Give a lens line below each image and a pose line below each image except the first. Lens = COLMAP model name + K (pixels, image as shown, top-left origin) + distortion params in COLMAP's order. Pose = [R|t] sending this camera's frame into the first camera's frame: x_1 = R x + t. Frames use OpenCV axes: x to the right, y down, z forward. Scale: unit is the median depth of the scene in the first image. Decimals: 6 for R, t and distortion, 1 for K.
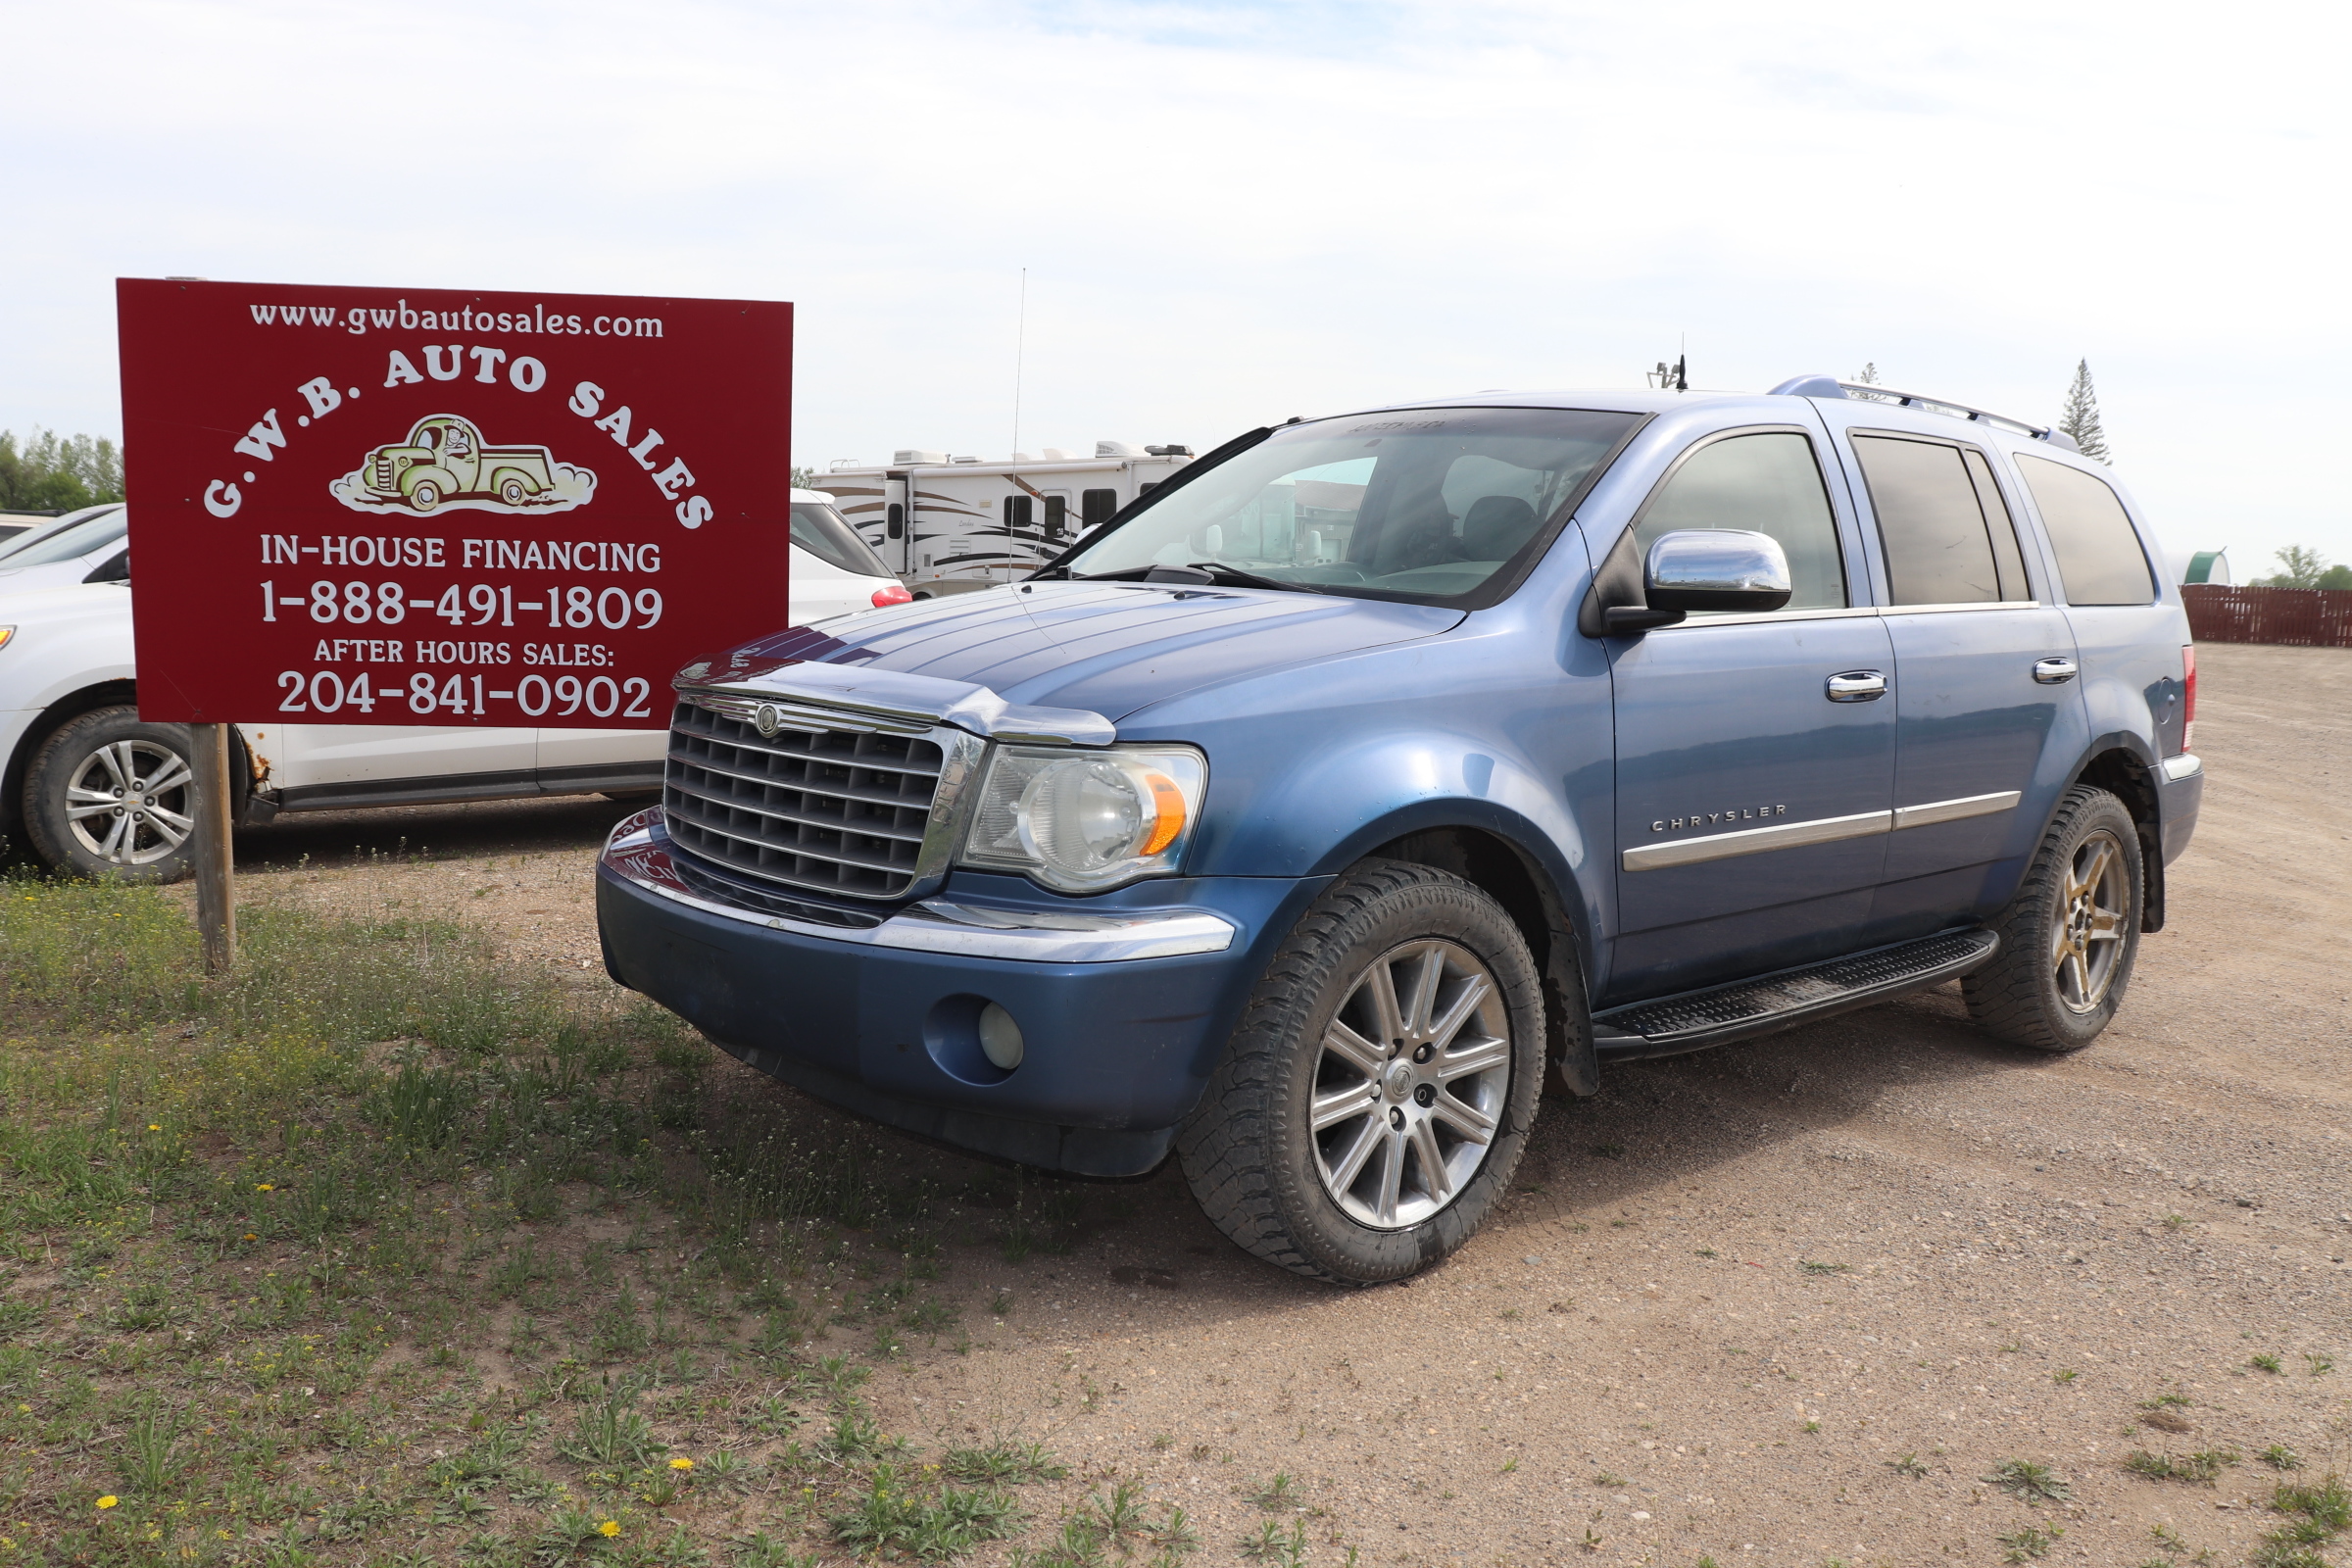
lens RADIAL K [[1936.9, 0, 1178.9], [0, 1936.9, 769.0], [0, 0, 1]] dist [-0.170975, 0.156942]
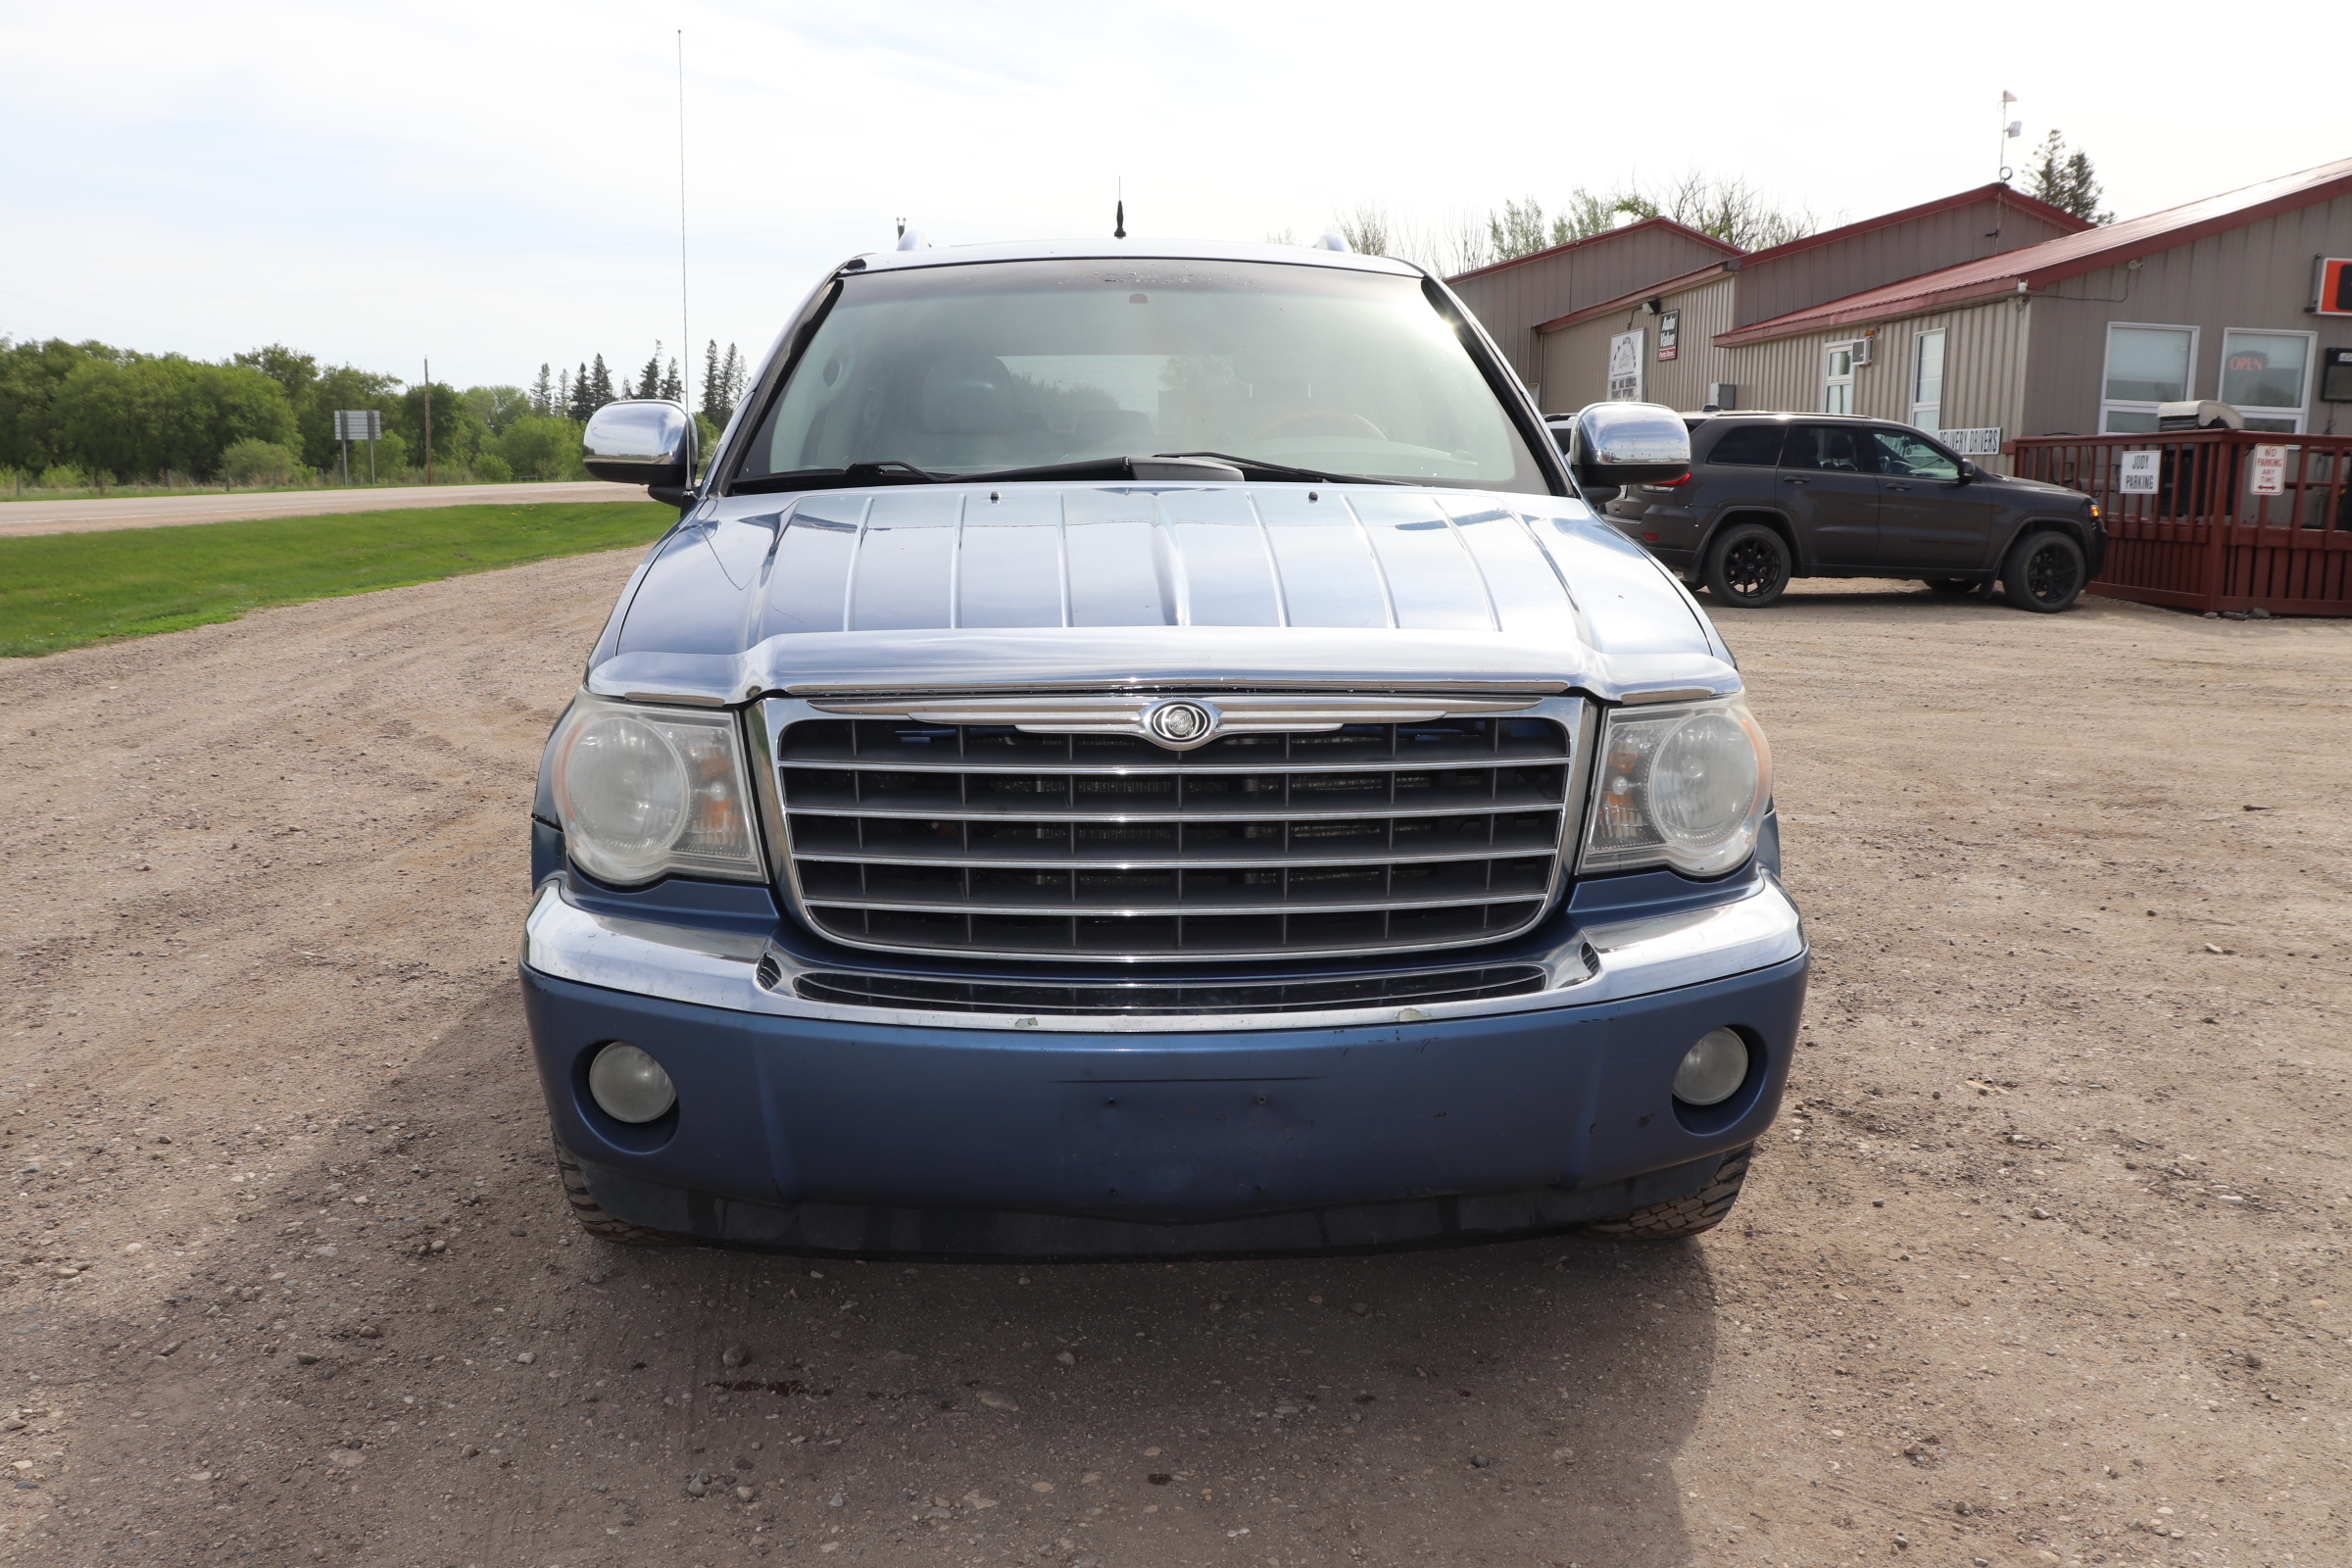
lens RADIAL K [[1936.9, 0, 1178.9], [0, 1936.9, 769.0], [0, 0, 1]] dist [-0.170975, 0.156942]
pose [[0.671933, -0.154488, 0.724320, -0.738413], [0.091804, 0.987833, 0.125528, -0.097919], [-0.734900, -0.017851, 0.677941, 0.579927]]
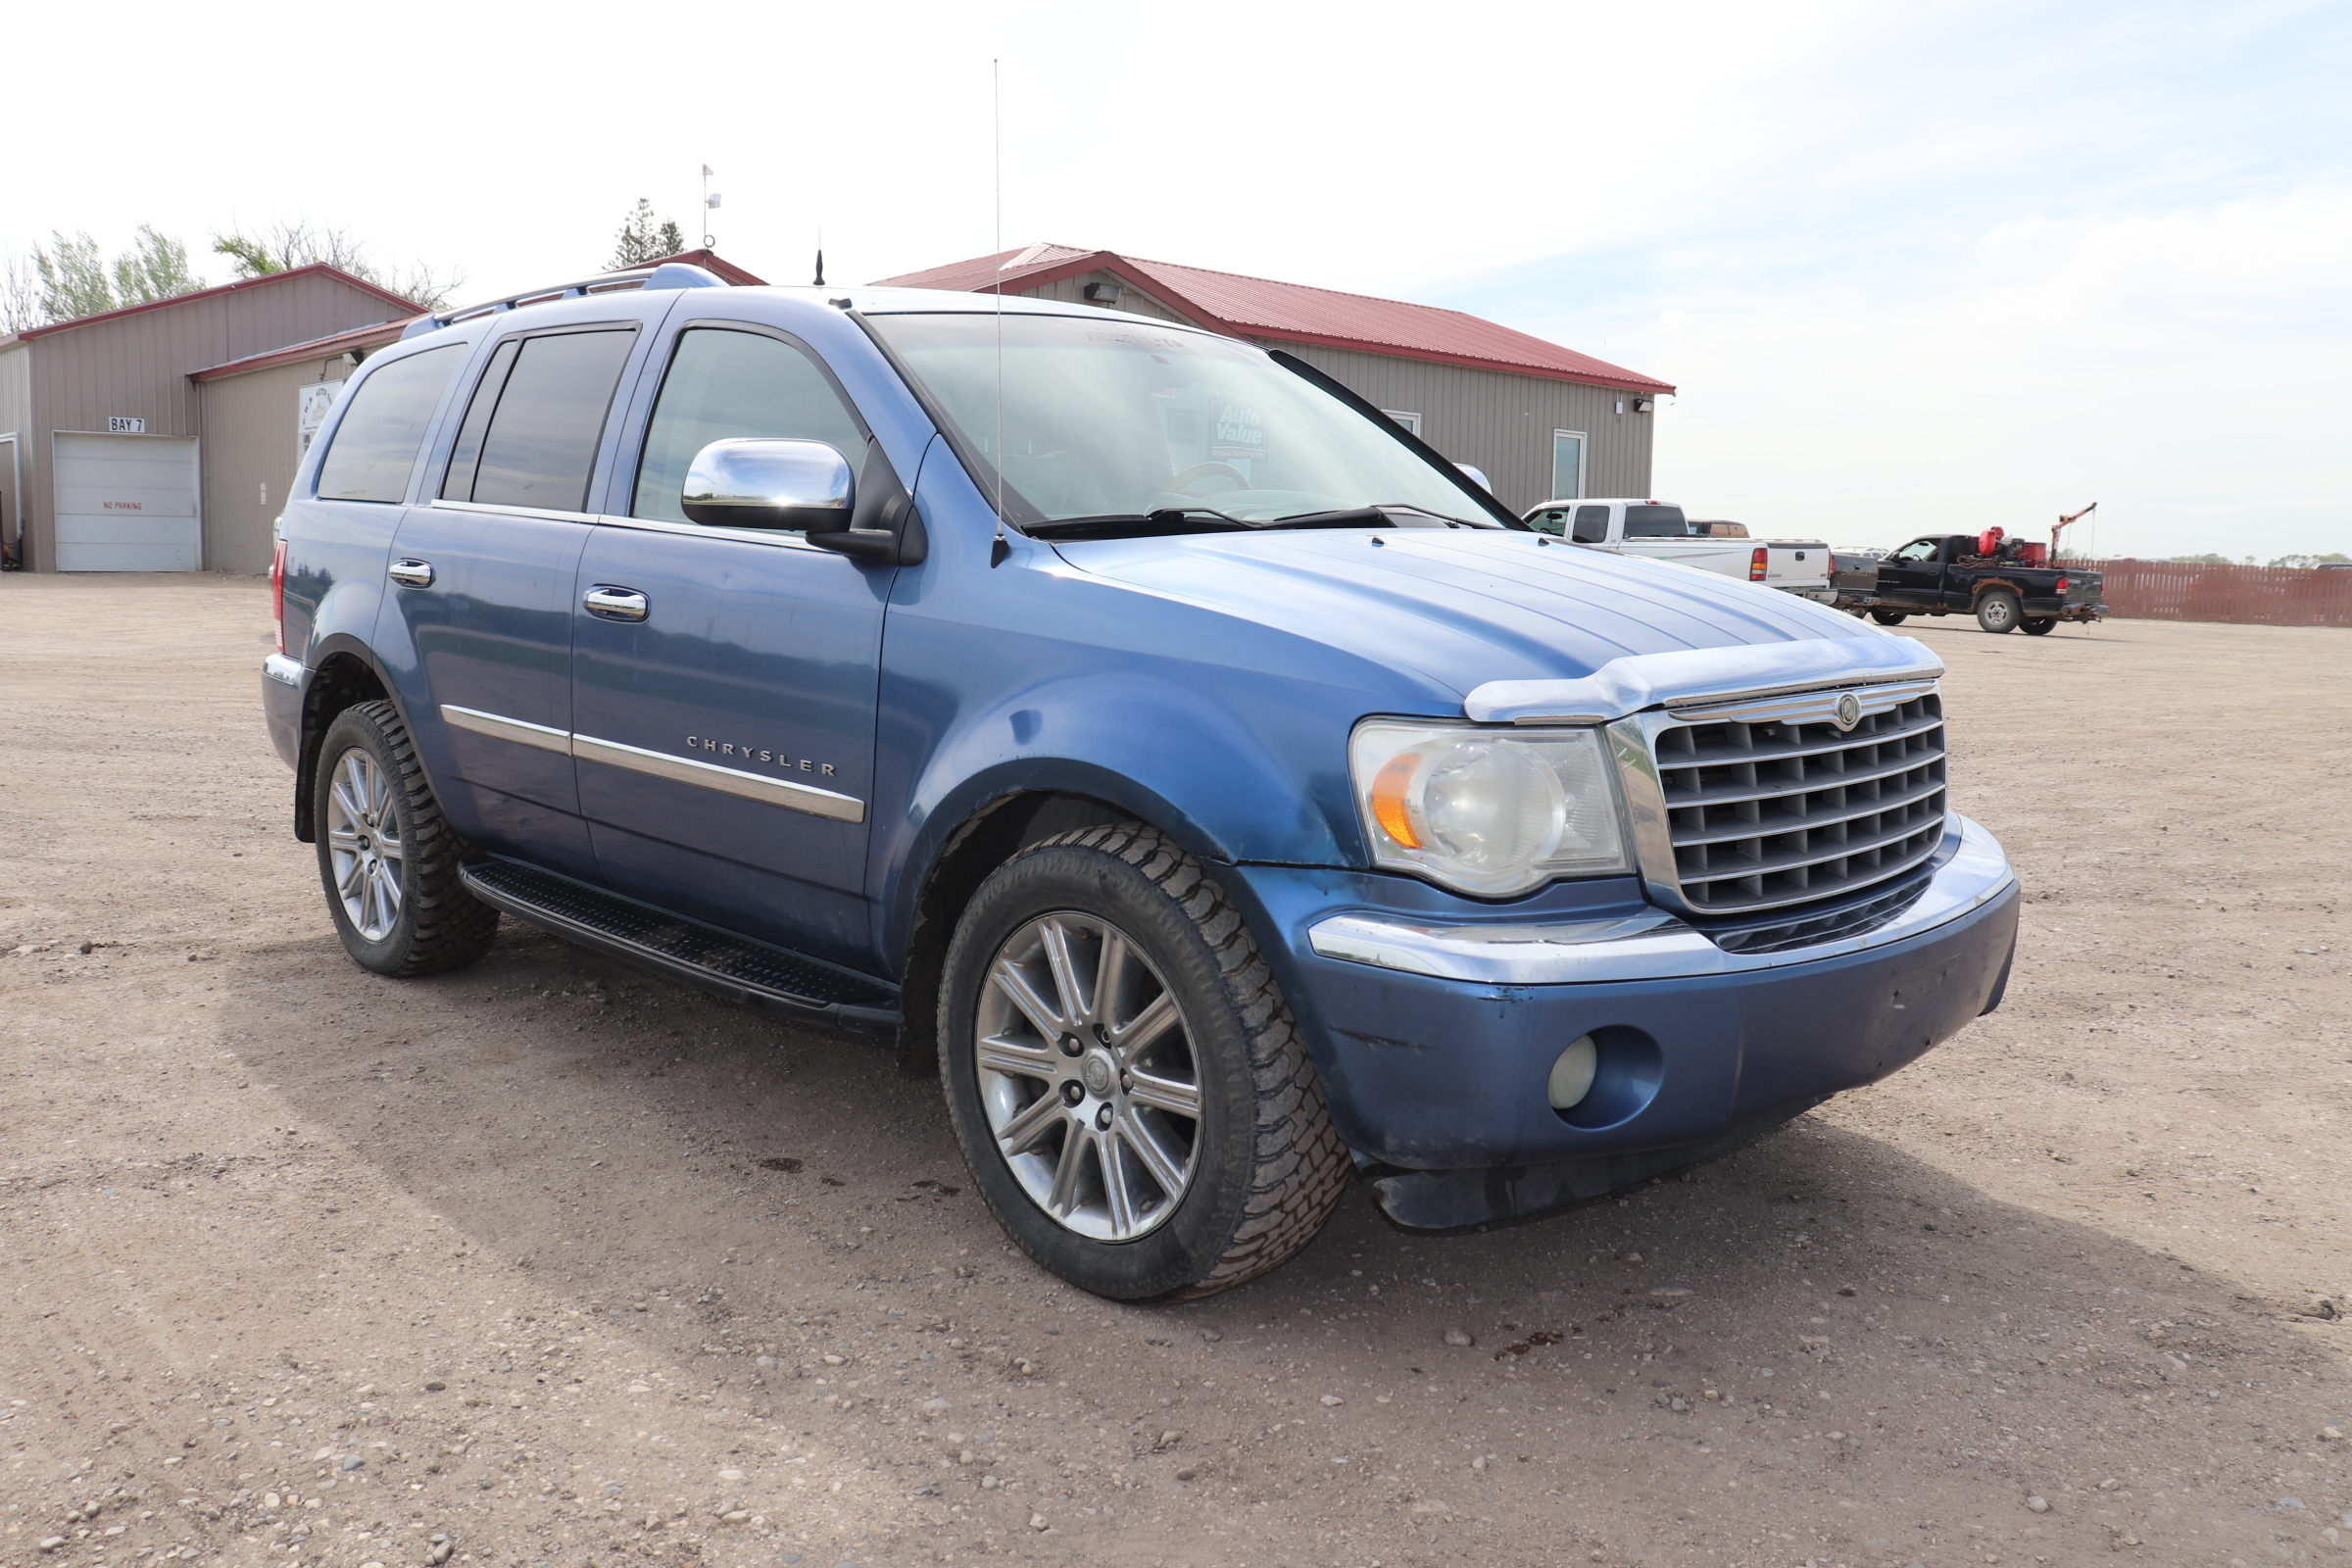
lens RADIAL K [[1936.9, 0, 1178.9], [0, 1936.9, 769.0], [0, 0, 1]] dist [-0.170975, 0.156942]
pose [[0.012893, -0.167137, 0.985849, -1.164463], [0.086436, 0.982427, 0.165426, -0.182800], [-0.996174, 0.083080, 0.027113, 1.396918]]
